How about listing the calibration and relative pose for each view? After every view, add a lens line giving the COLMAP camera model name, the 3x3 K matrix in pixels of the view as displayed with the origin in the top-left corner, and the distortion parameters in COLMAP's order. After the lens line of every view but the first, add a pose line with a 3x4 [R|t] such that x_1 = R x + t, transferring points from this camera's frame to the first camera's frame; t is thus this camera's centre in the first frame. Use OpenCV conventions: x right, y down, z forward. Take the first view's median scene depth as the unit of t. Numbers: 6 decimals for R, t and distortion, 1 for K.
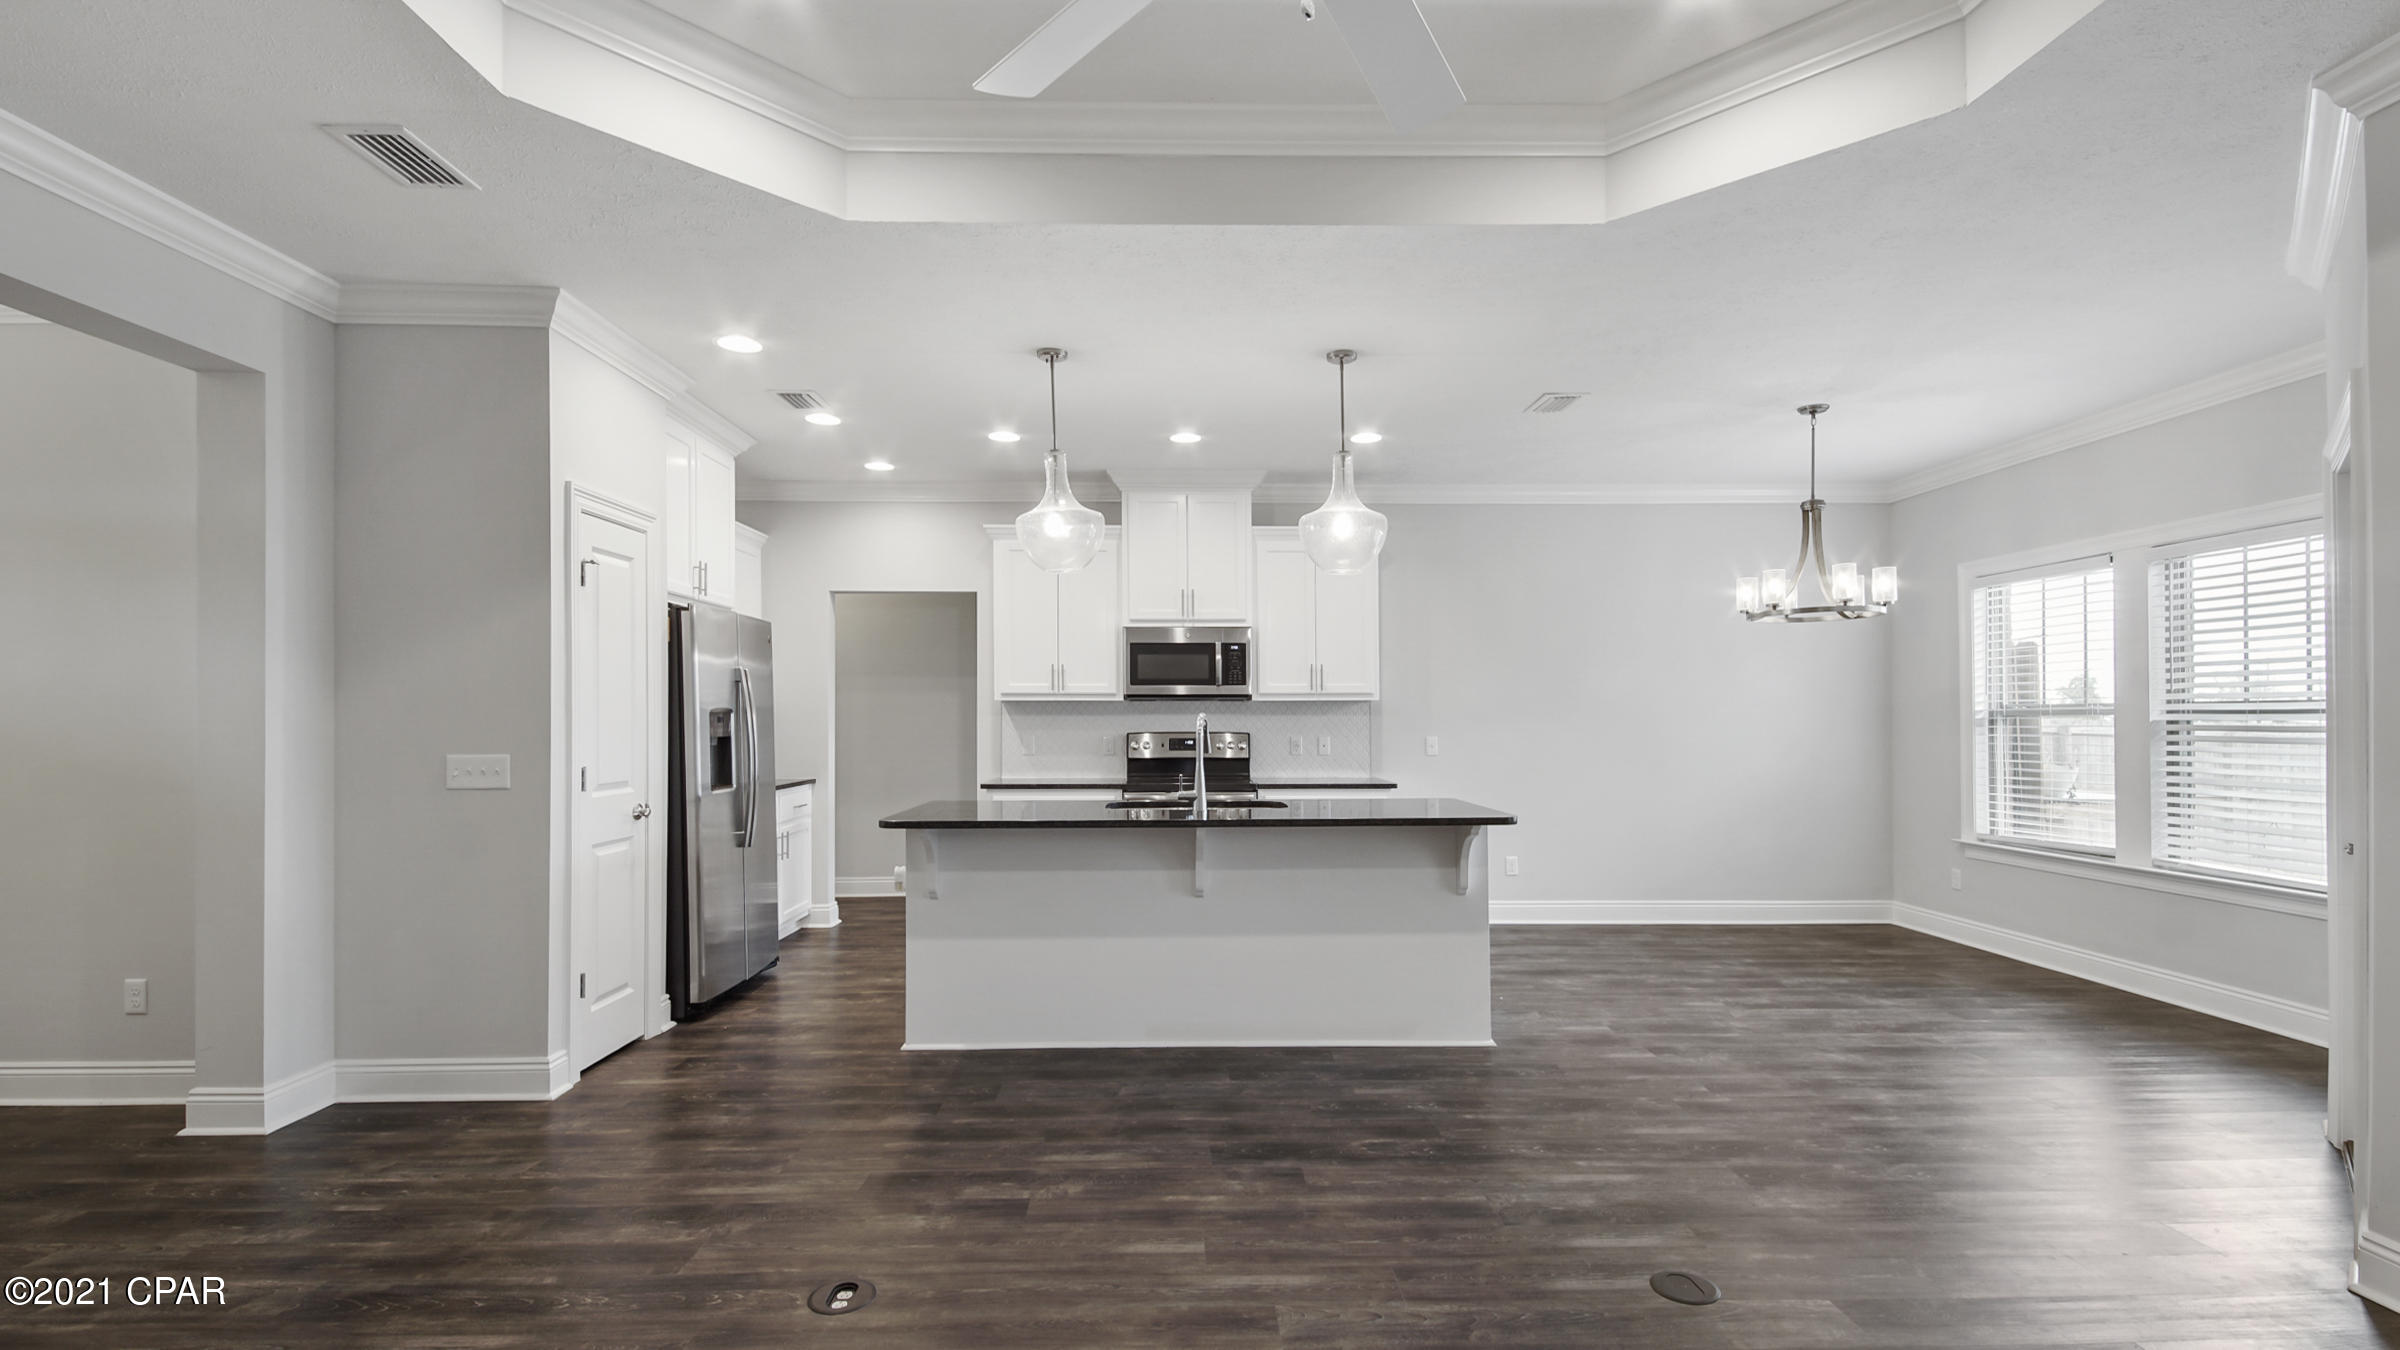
lens RADIAL K [[1074.2, 0, 1194.3], [0, 1074.2, 717.2], [0, 0, 1]] dist [0.023849, -0.007275]
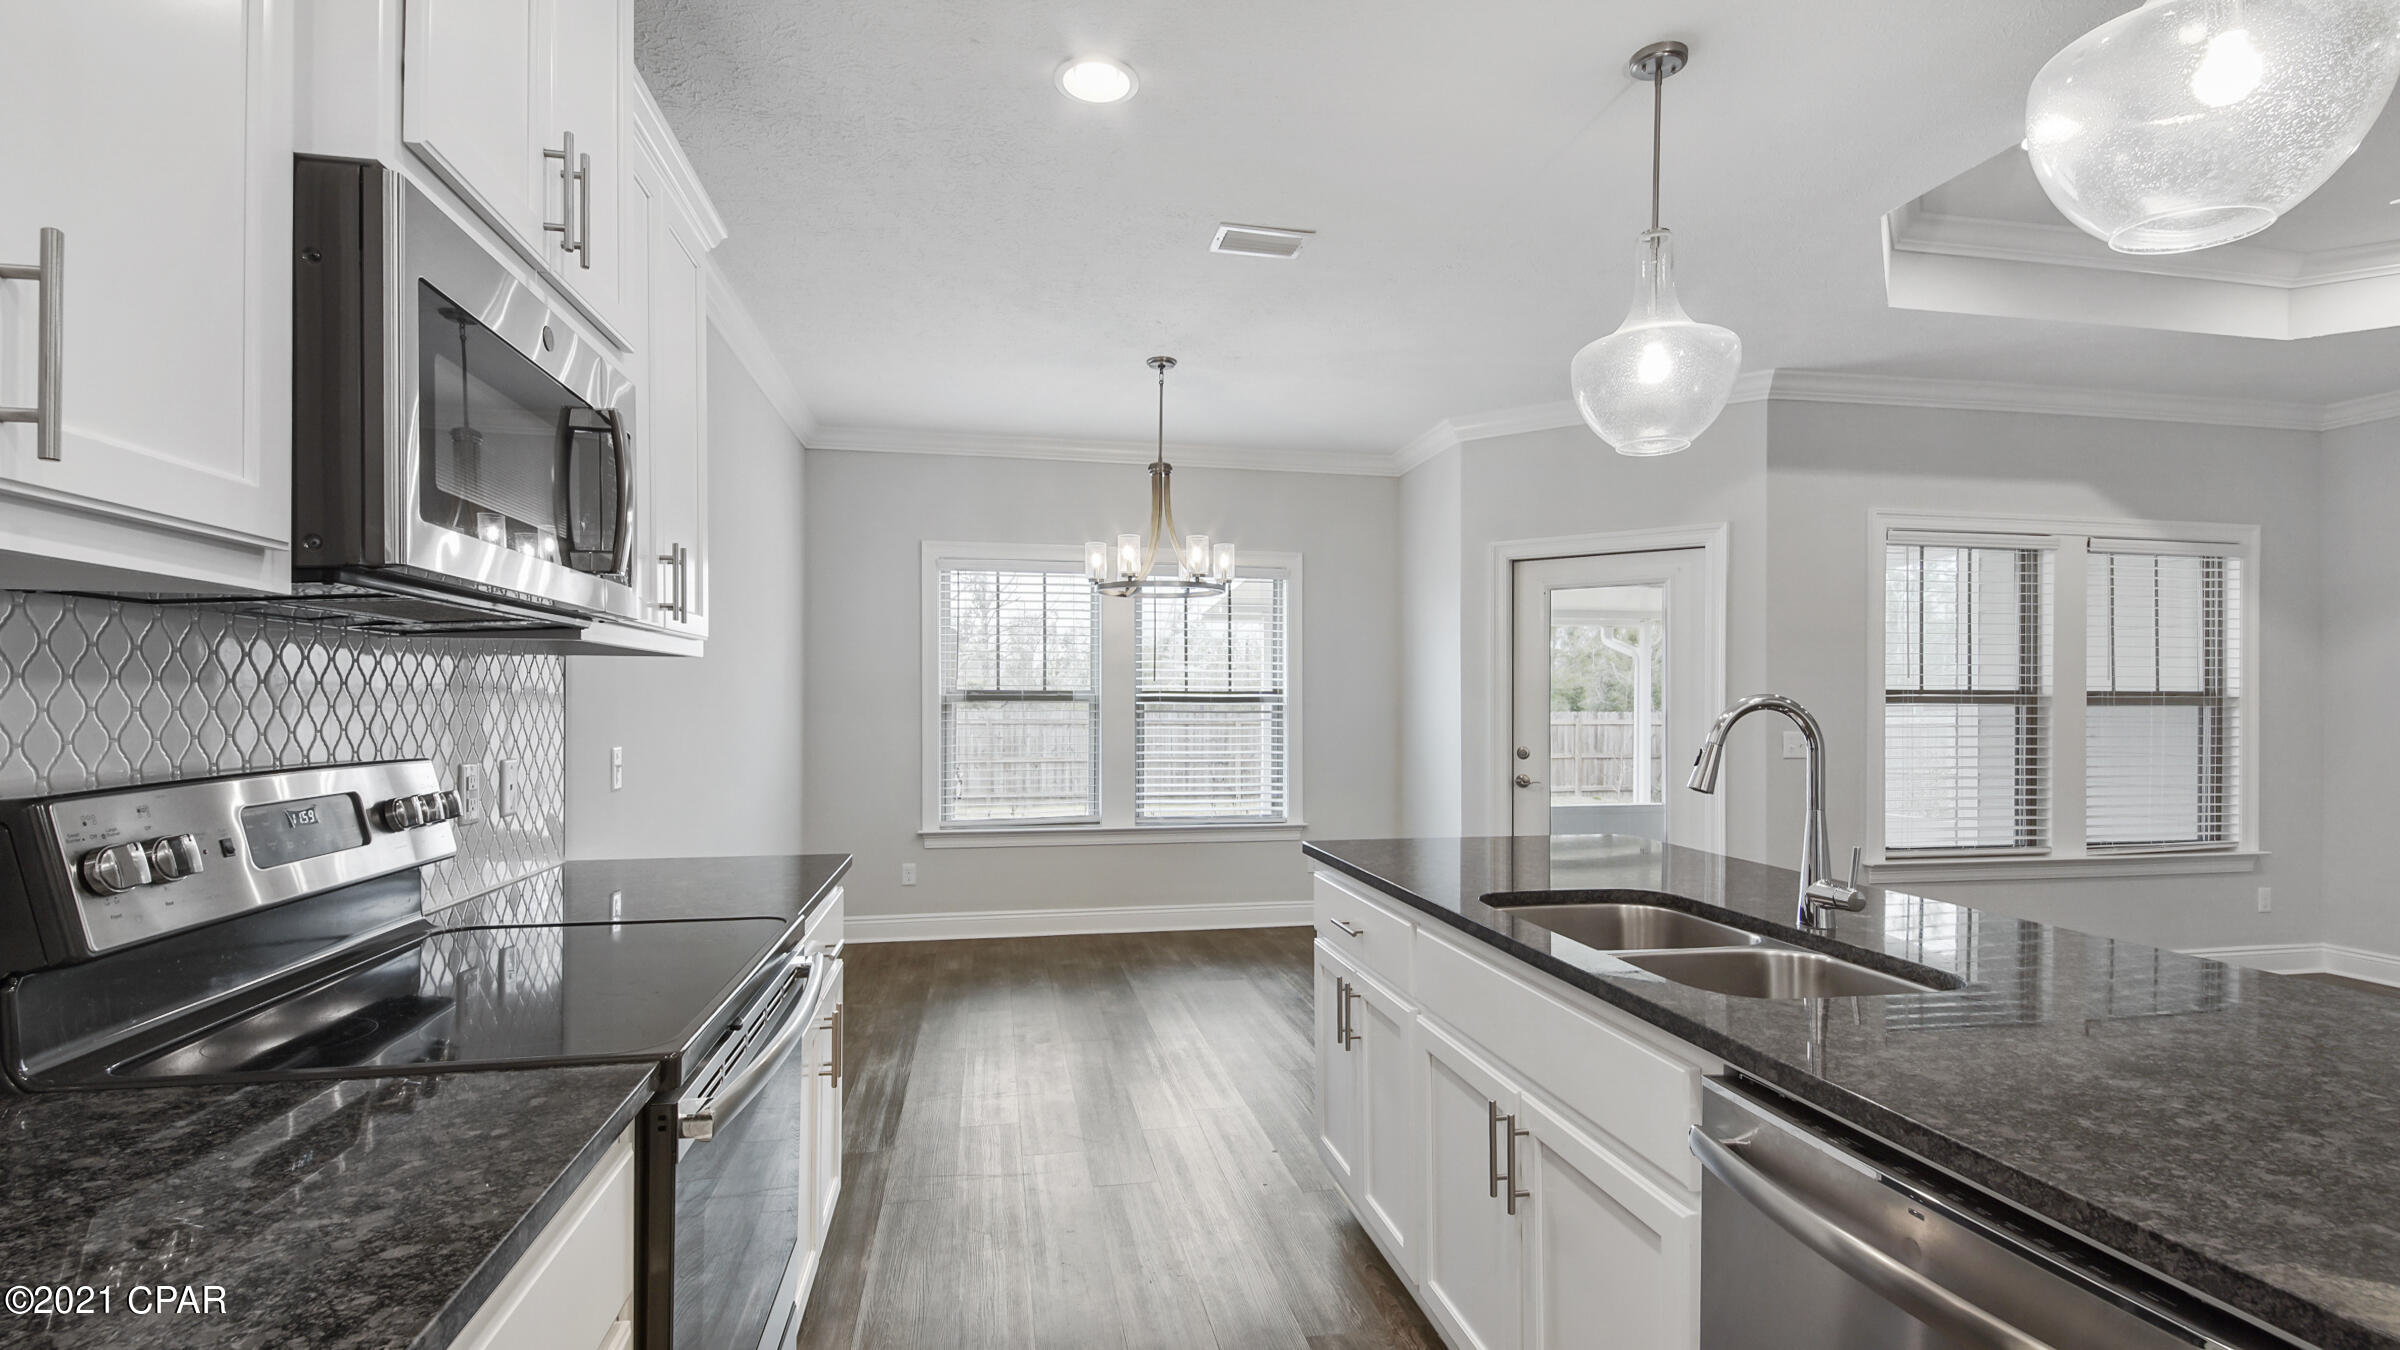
lens RADIAL K [[1074.2, 0, 1179.9], [0, 1074.2, 705.3], [0, 0, 1]] dist [0.023849, -0.007275]
pose [[-0.164741, -0.004955, 0.986324, -0.366323], [-0.004255, 0.999982, 0.004313, -0.003353], [-0.986328, -0.003487, -0.164759, 1.275570]]
